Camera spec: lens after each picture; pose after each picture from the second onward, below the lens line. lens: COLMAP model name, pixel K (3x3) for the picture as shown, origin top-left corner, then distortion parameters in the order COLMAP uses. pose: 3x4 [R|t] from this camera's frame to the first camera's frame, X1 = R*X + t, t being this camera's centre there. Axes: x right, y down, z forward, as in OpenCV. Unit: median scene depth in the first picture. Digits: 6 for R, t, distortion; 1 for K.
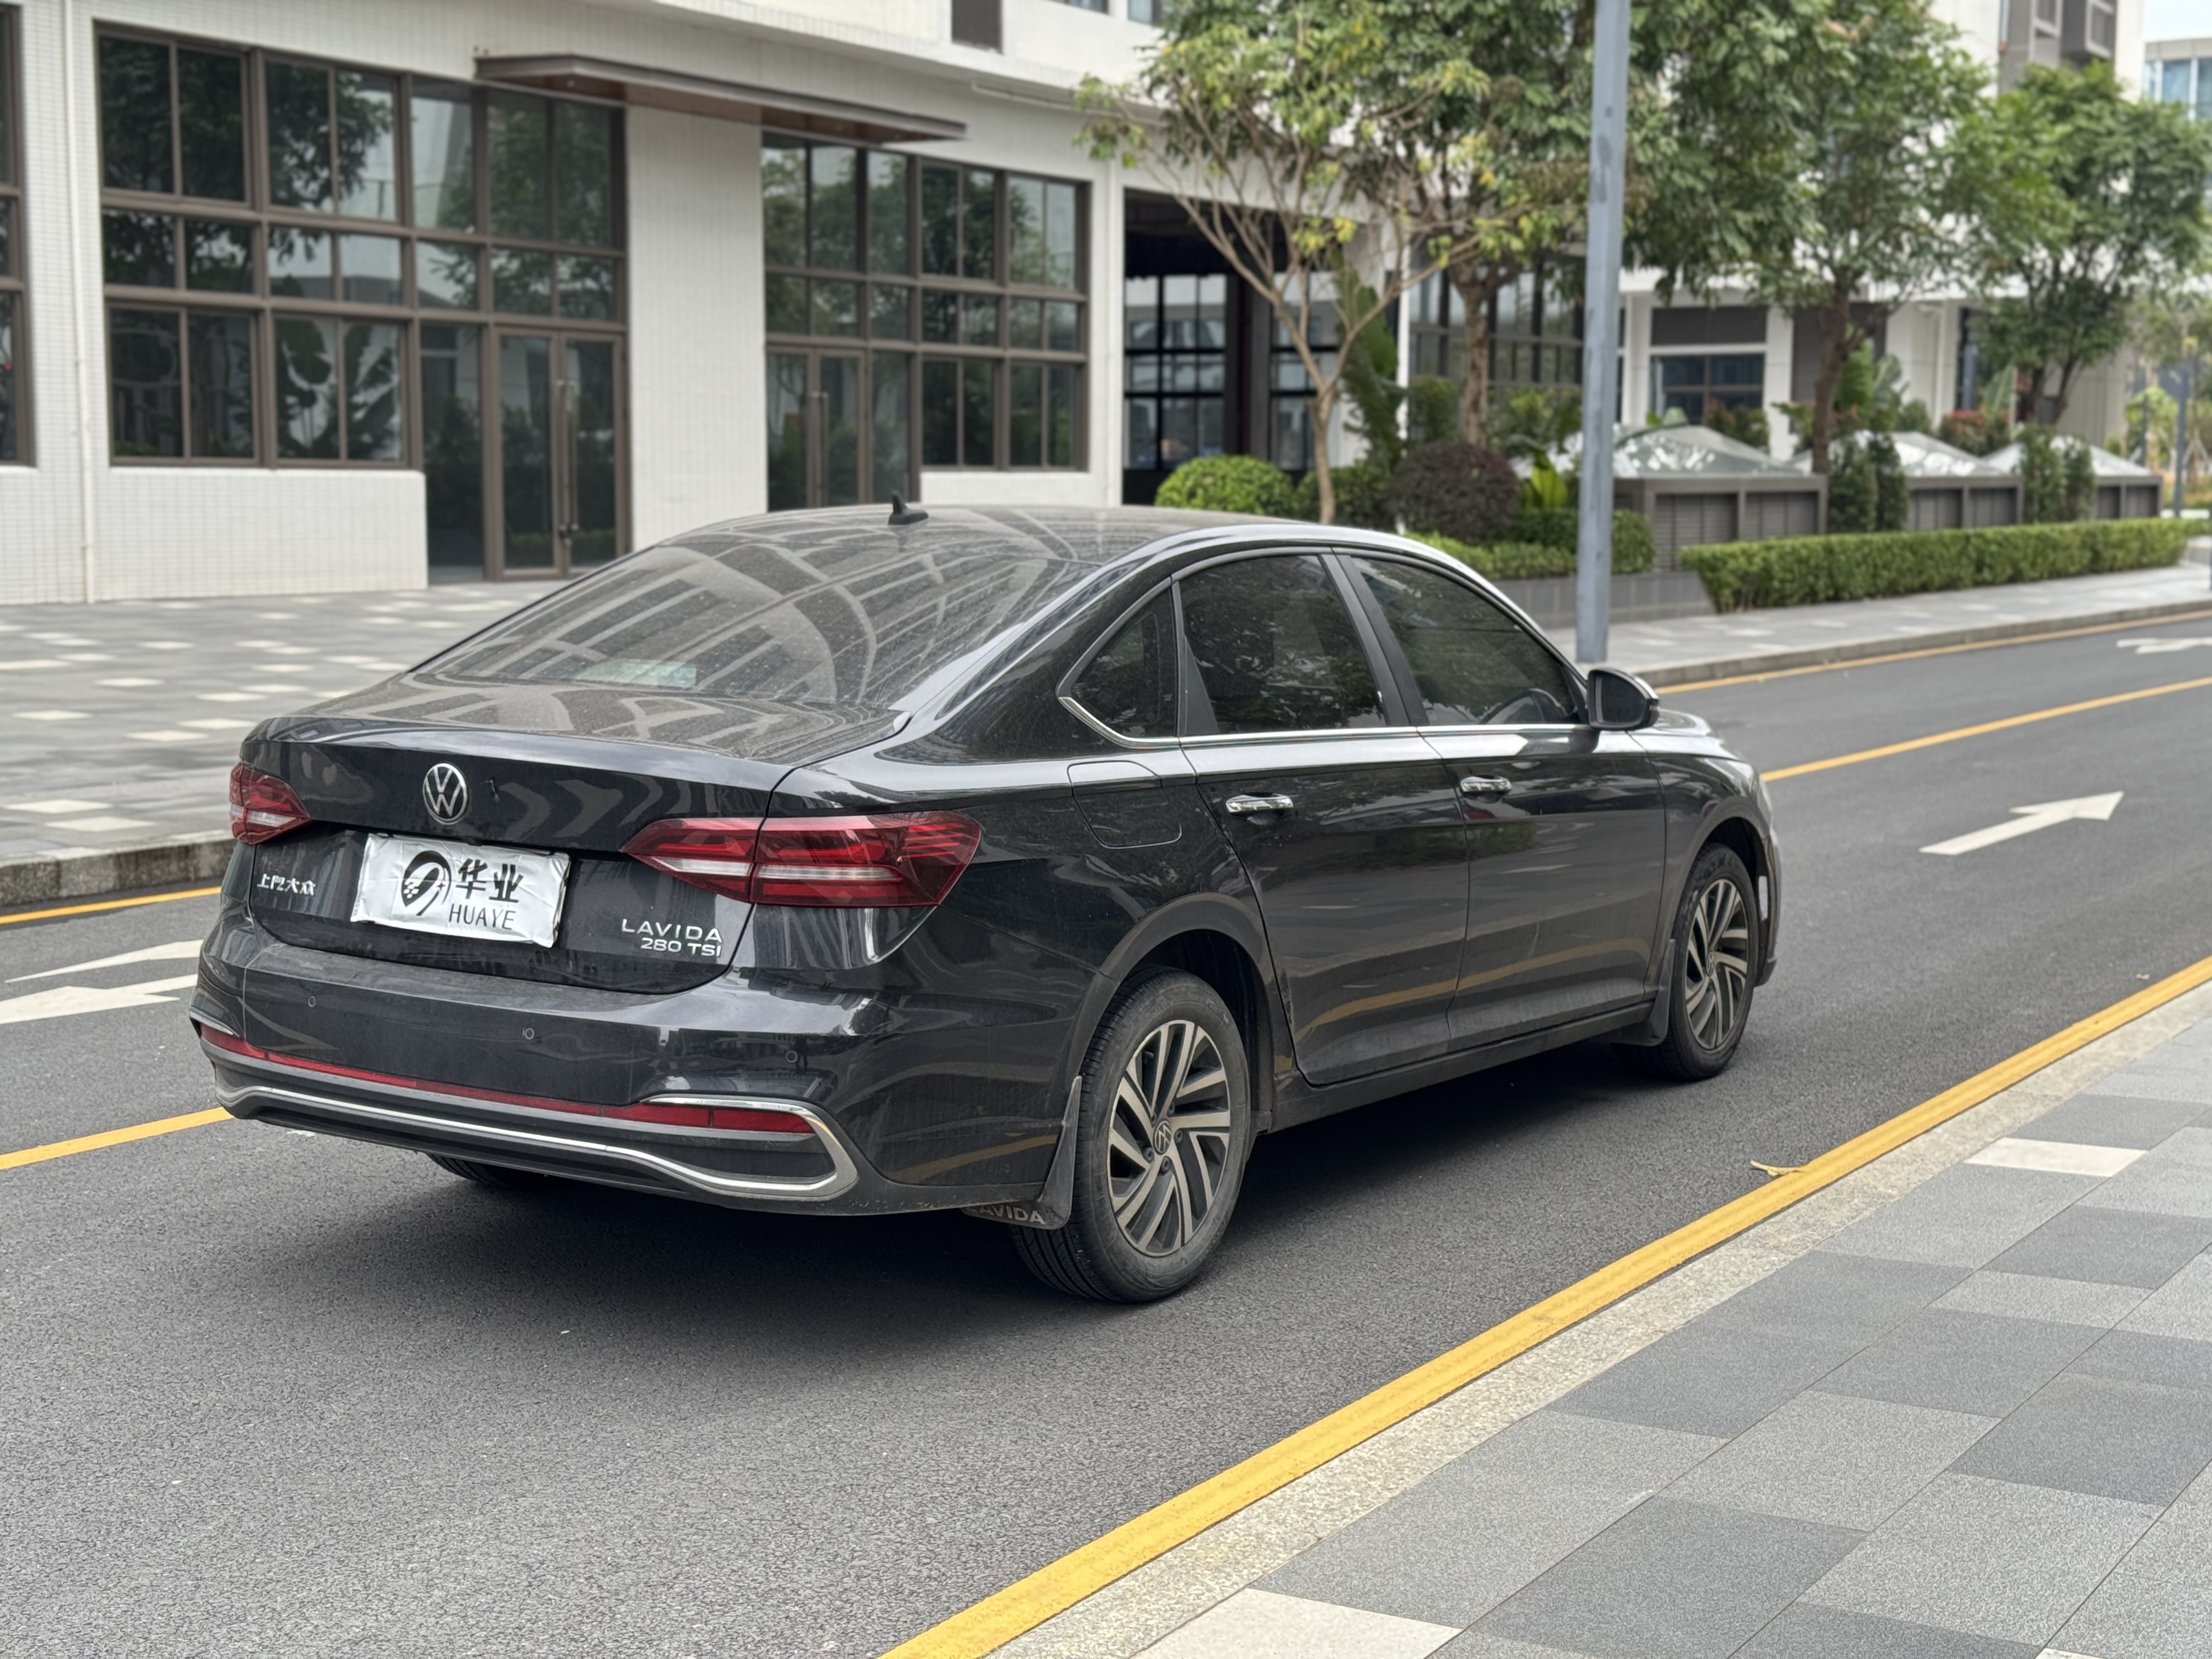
lens RADIAL K [[3109.6, 0, 1113.4], [0, 3109.6, 820.5], [0, 0, 1]] dist [0.115471, 0.000000]
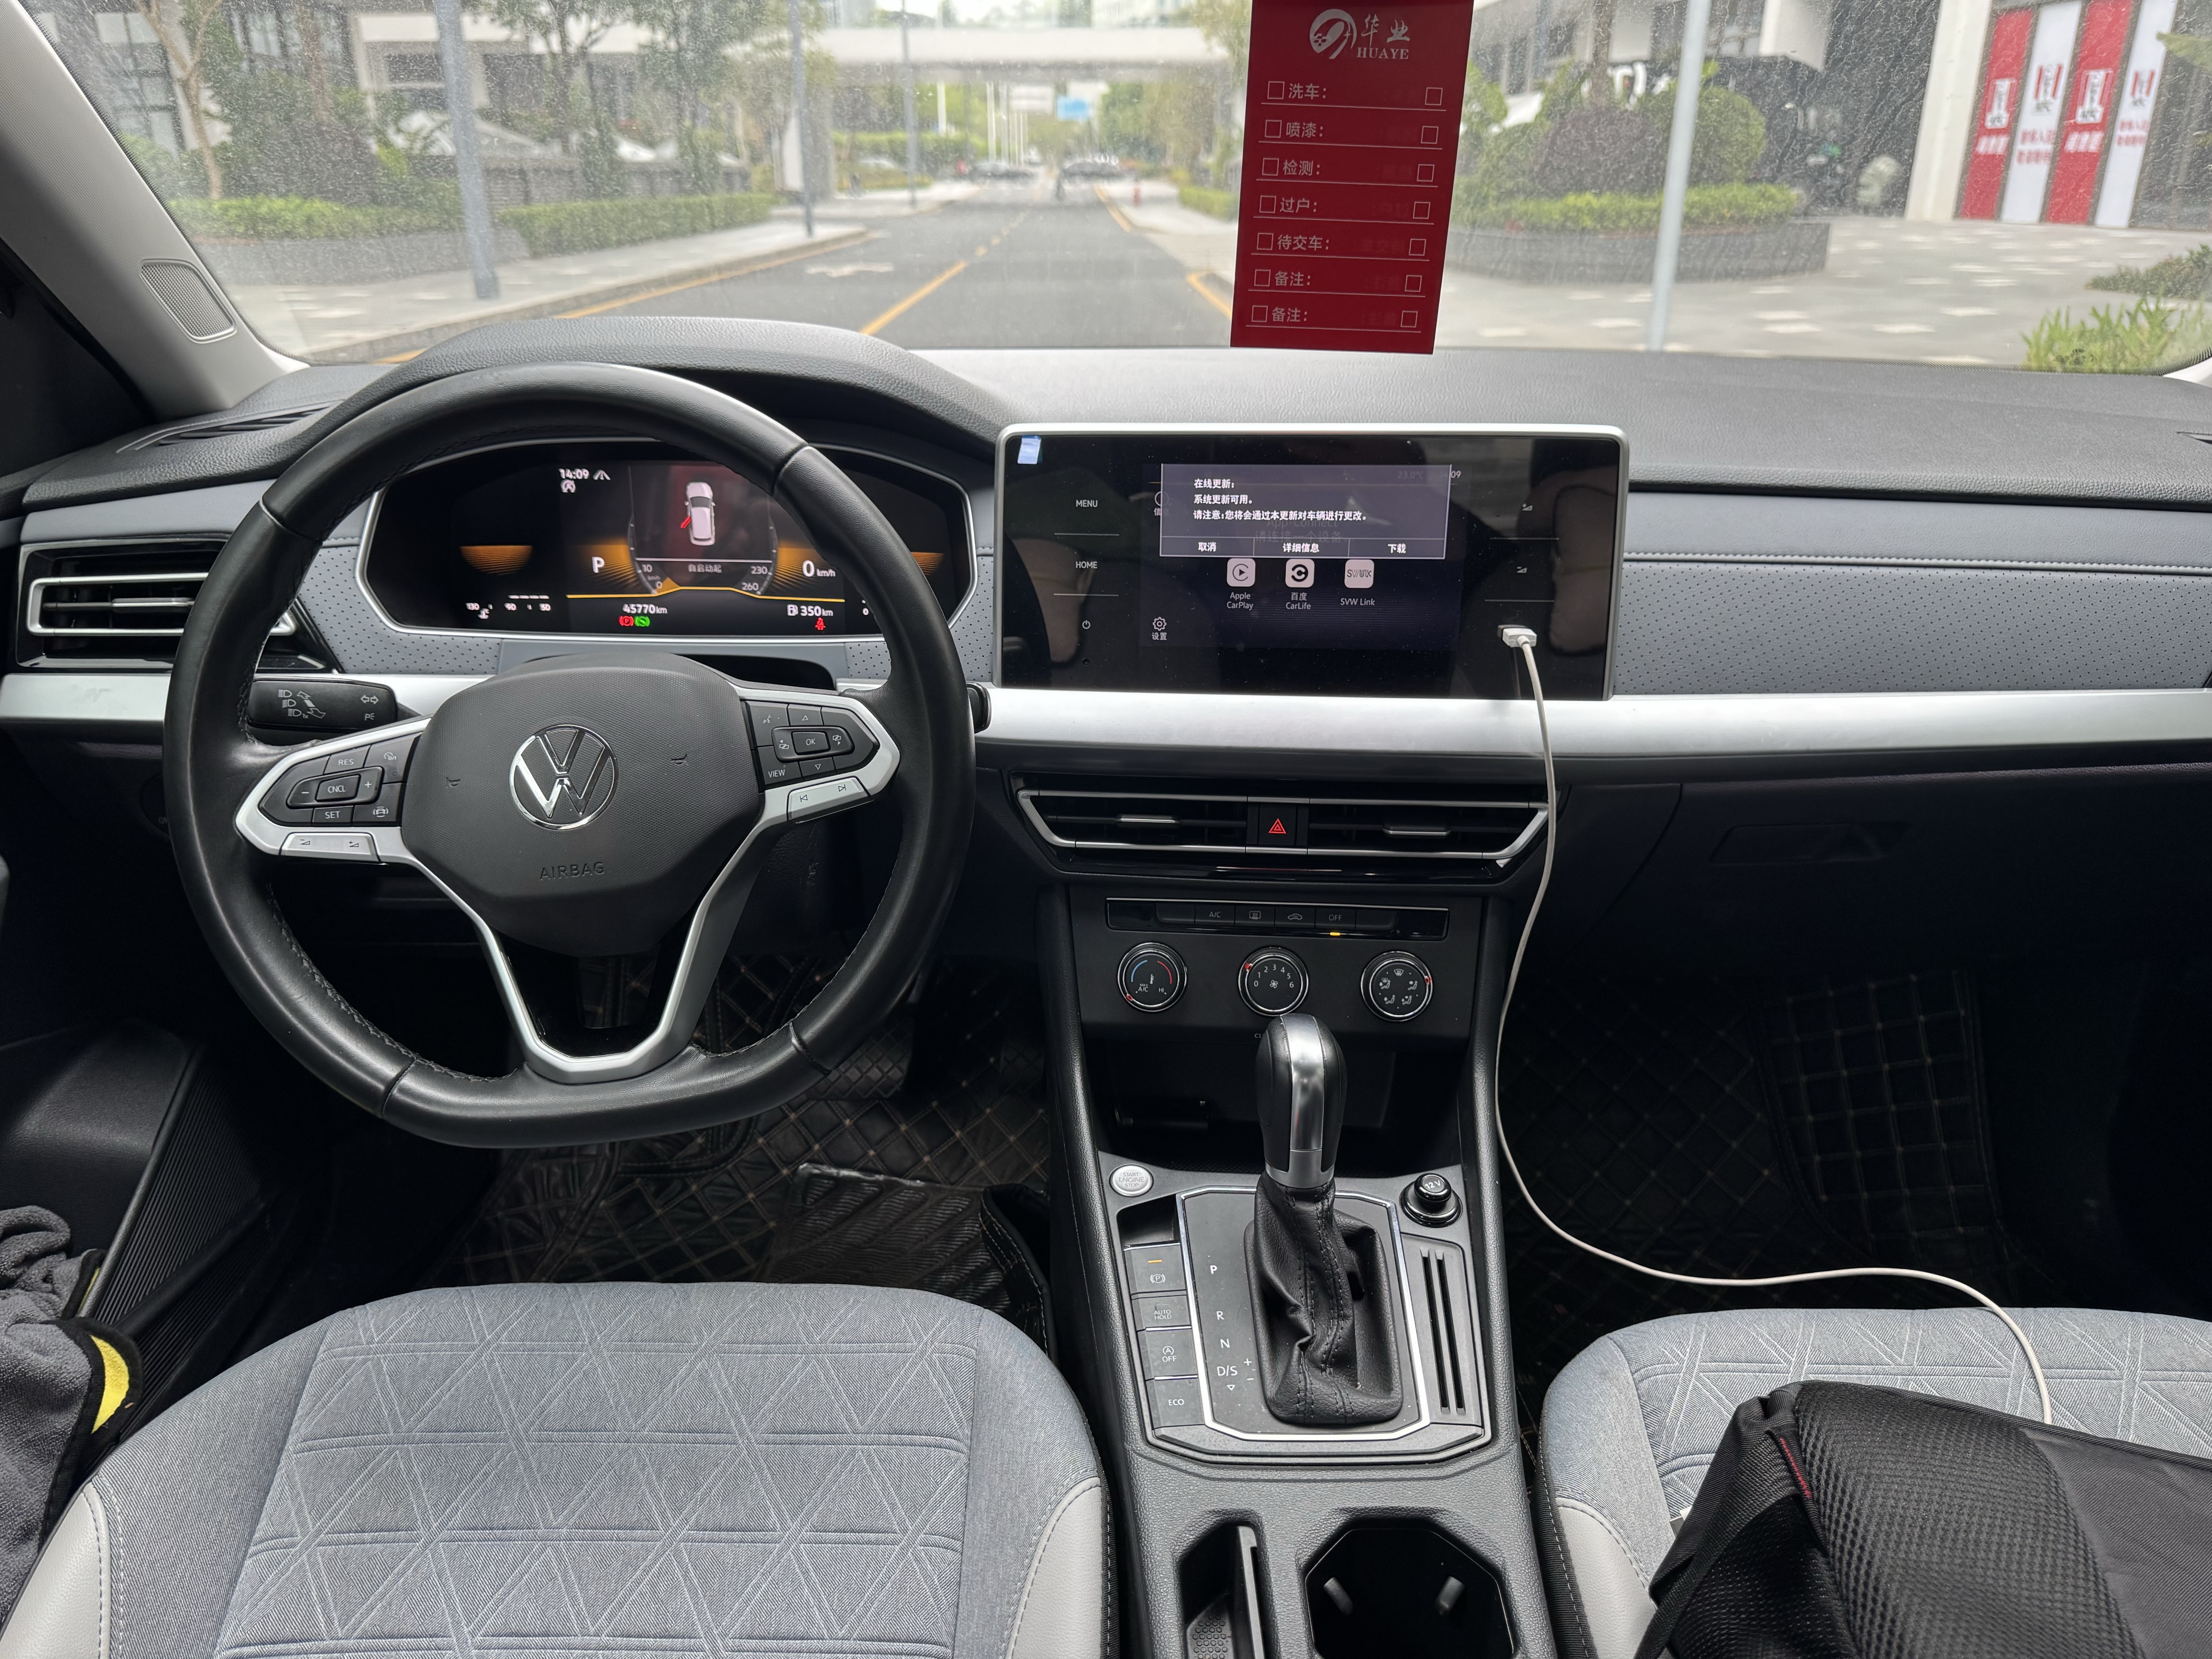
lens RADIAL K [[1588.4, 0, 1097.5], [0, 1588.4, 829.0], [0, 0, 1]] dist [0.000852, -0.003881]
pose [[0.839041, -0.217888, 0.498532, -0.029232], [0.073651, 0.953358, 0.292718, -0.070558], [-0.539060, -0.208885, 0.815955, 1.290771]]
